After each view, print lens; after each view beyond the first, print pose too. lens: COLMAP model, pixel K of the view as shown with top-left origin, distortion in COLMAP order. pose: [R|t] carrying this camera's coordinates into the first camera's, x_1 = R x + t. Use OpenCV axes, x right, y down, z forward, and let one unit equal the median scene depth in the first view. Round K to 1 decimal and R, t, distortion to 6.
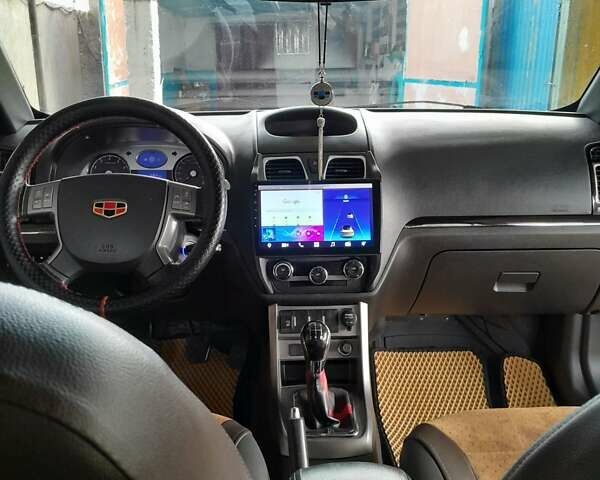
lens RADIAL K [[601.9, 0, 283.8], [0, 601.9, 208.5], [0, 0, 1]] dist [0.119704, -0.221265]
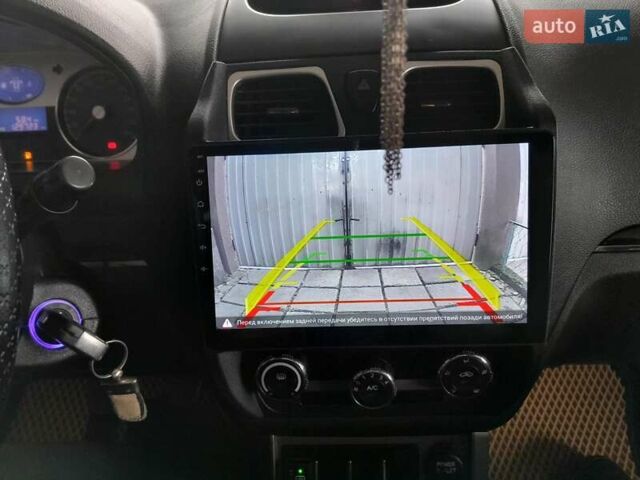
lens RADIAL K [[506.2, 0, 320.0], [0, 506.2, 240.0], [0, 0, 1]] dist [0.129794, -0.328992]
pose [[0.997360, -0.005337, -0.072426, 0.047860], [0.023353, 0.967895, 0.250266, -0.064596], [0.068765, -0.251297, 0.965464, 0.693388]]
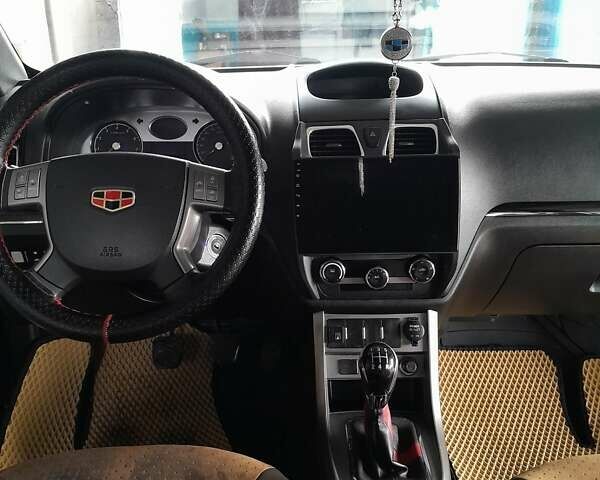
lens RADIAL K [[617.0, 0, 281.7], [0, 617.0, 219.6], [0, 0, 1]] dist [0.115444, -0.281791]
pose [[0.999126, 0.004753, -0.041533, -0.034087], [-0.001160, 0.996285, 0.086114, -0.035093], [0.041788, -0.085990, 0.995419, 0.187801]]
